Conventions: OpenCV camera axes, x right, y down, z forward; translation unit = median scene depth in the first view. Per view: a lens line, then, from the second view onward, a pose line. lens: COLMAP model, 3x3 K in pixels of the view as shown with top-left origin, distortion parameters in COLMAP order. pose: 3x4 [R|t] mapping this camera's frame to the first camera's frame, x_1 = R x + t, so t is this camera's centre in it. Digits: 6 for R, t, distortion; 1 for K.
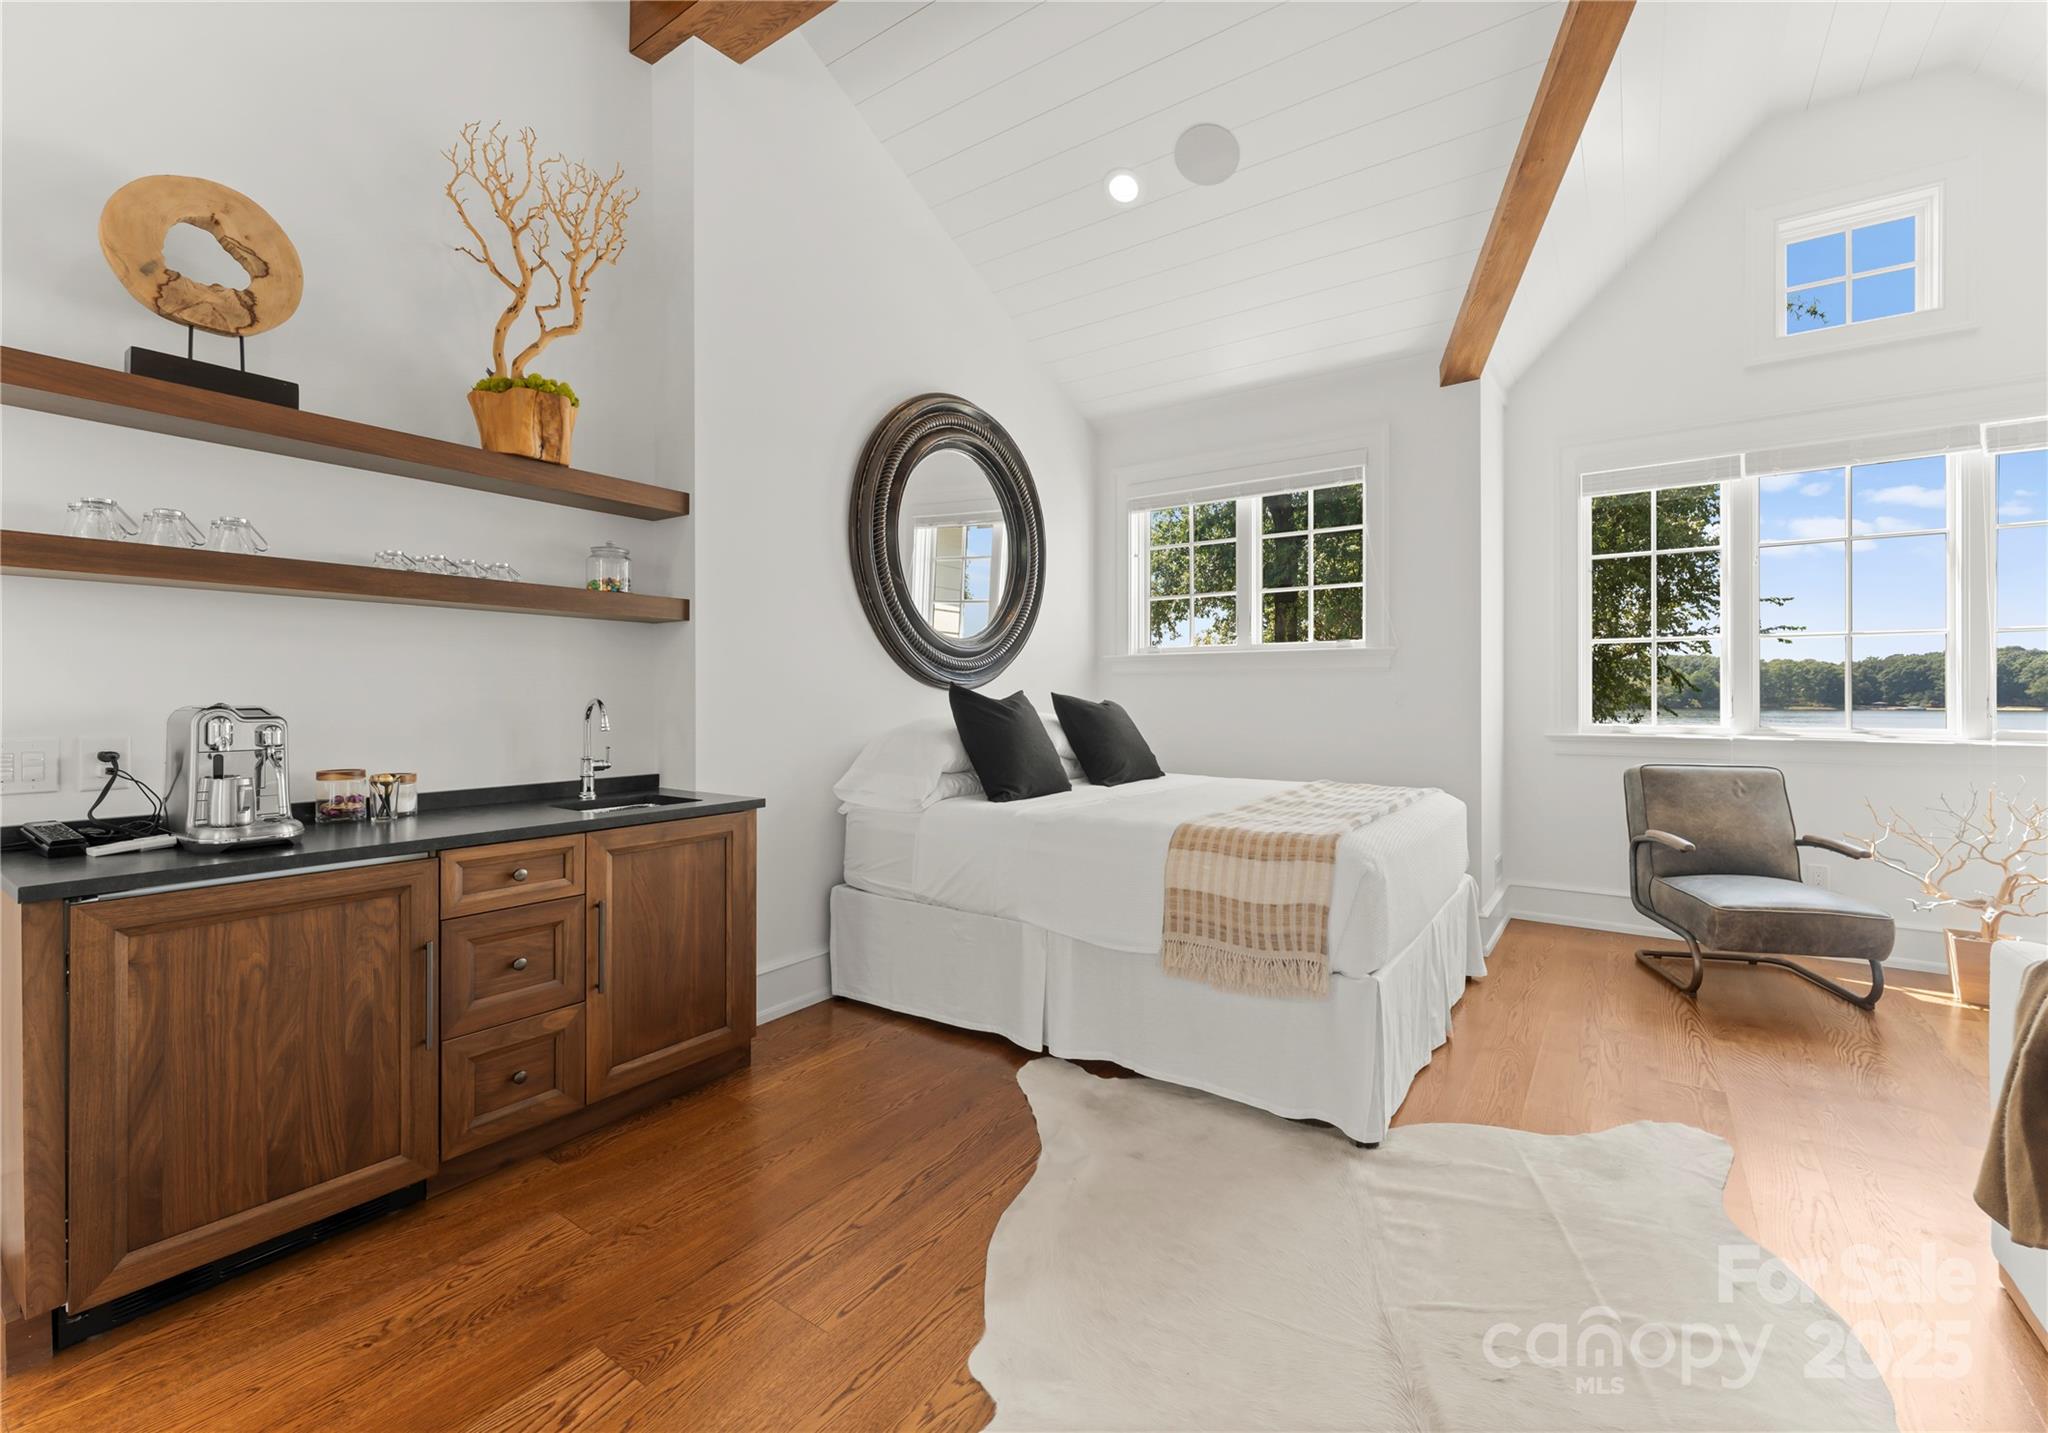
lens RADIAL K [[874.0, 0, 1020.9], [0, 874.0, 691.3], [0, 0, 1]] dist [0.000786, 0.000375]
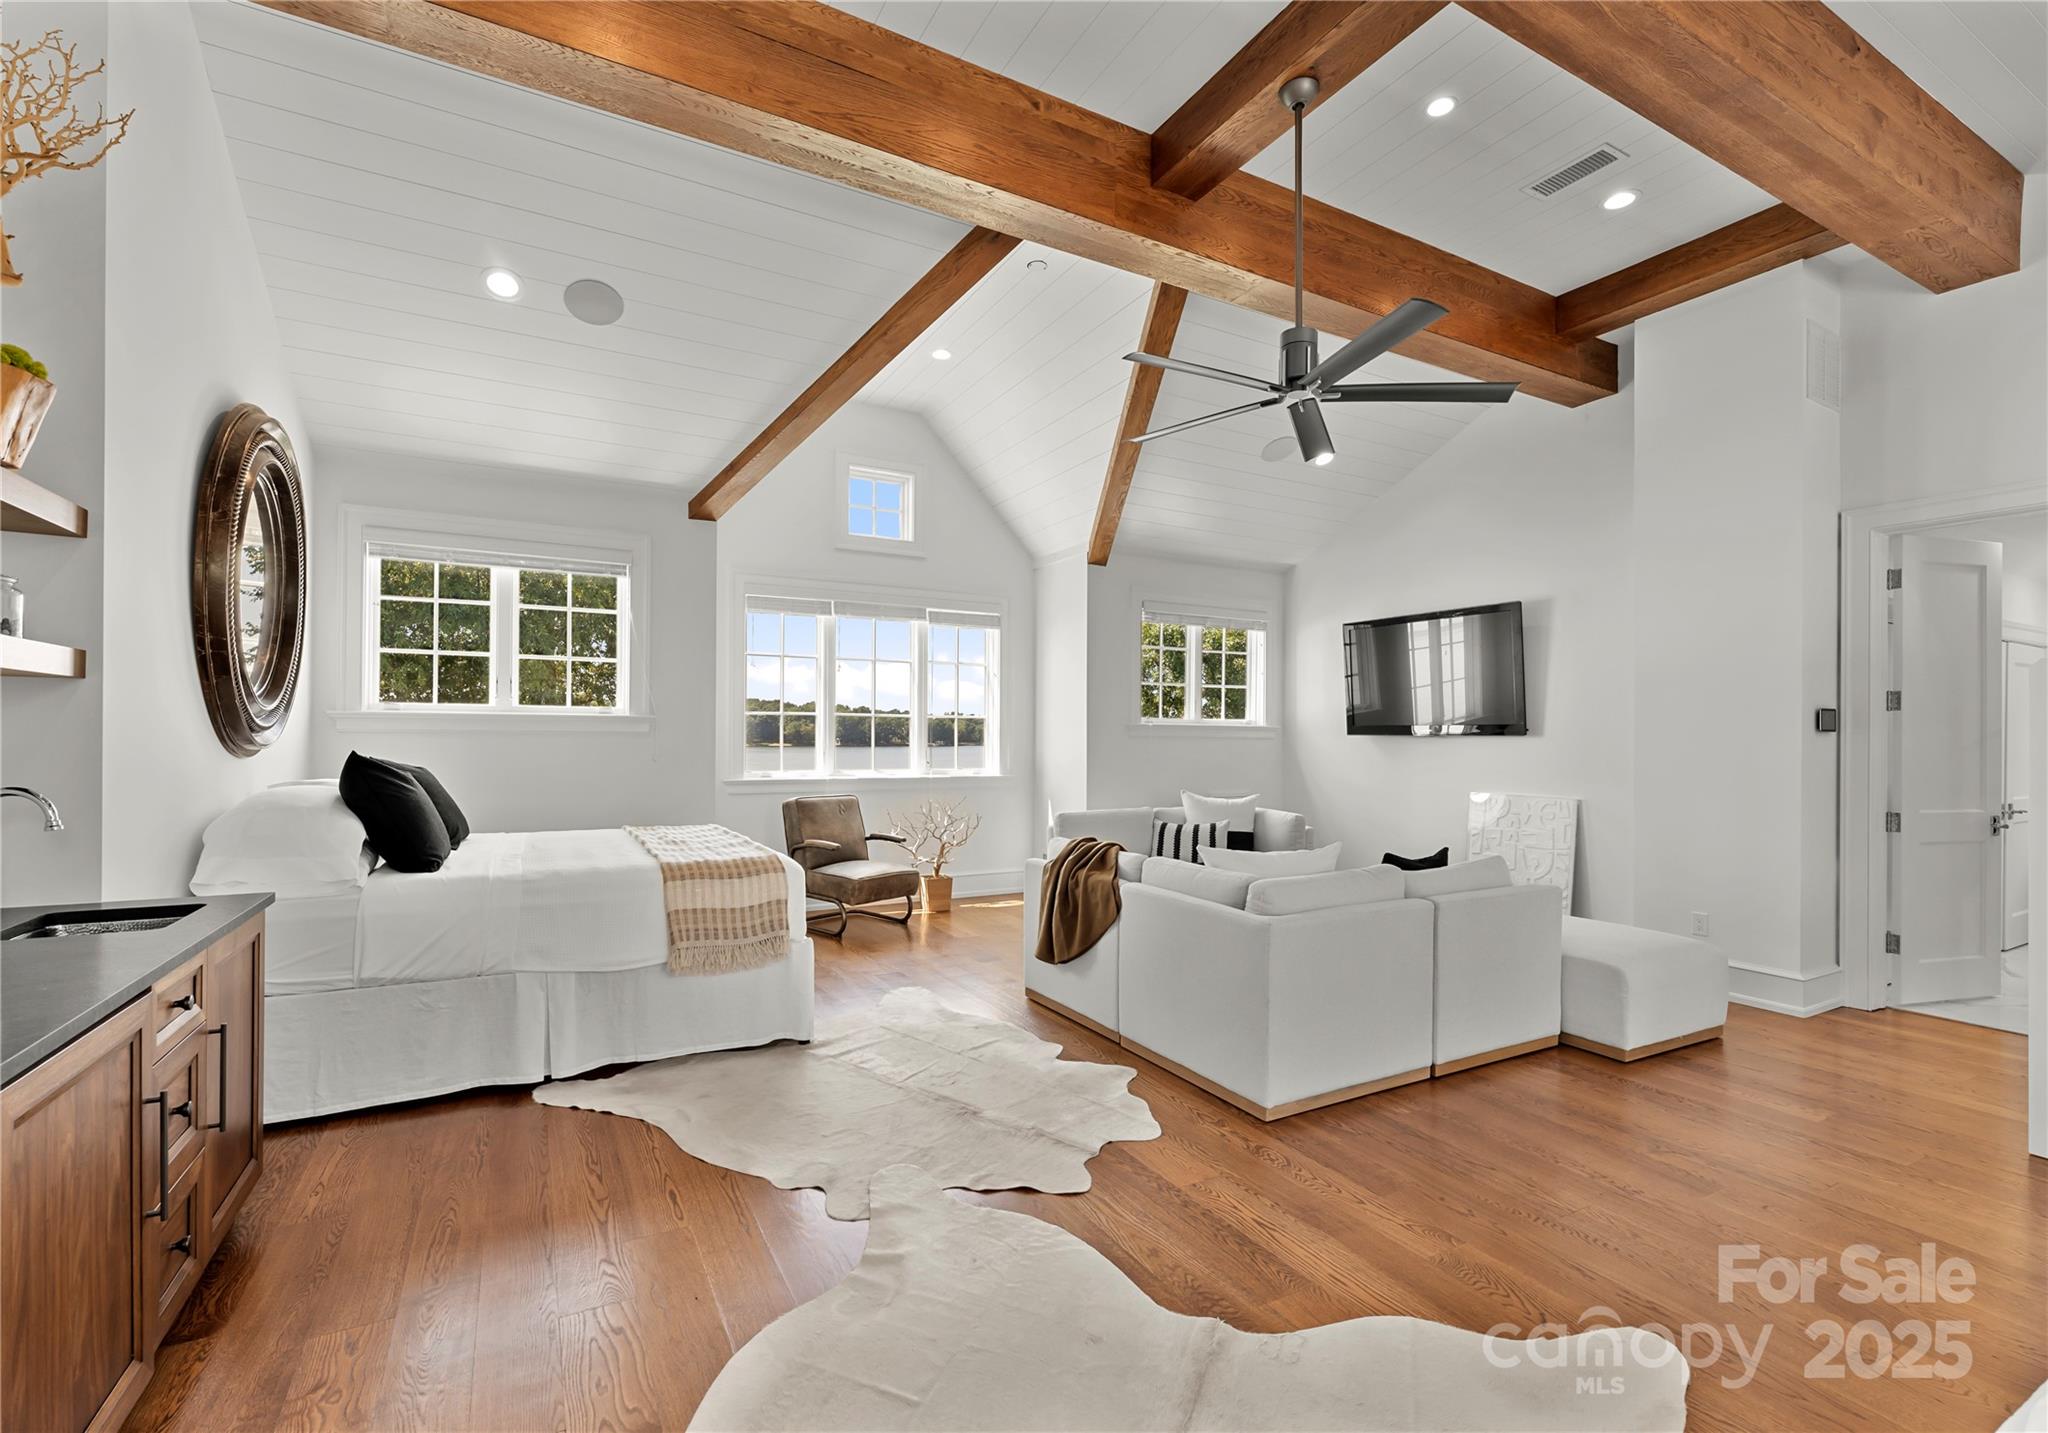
lens RADIAL K [[874.0, 0, 1025.4], [0, 874.0, 726.2], [0, 0, 1]] dist [0.000786, 0.000375]
pose [[0.456937, 0.014140, 0.889386, -0.740502], [-0.007373, 0.999899, -0.012109, -0.041935], [-0.889468, -0.001025, 0.456996, -0.082956]]
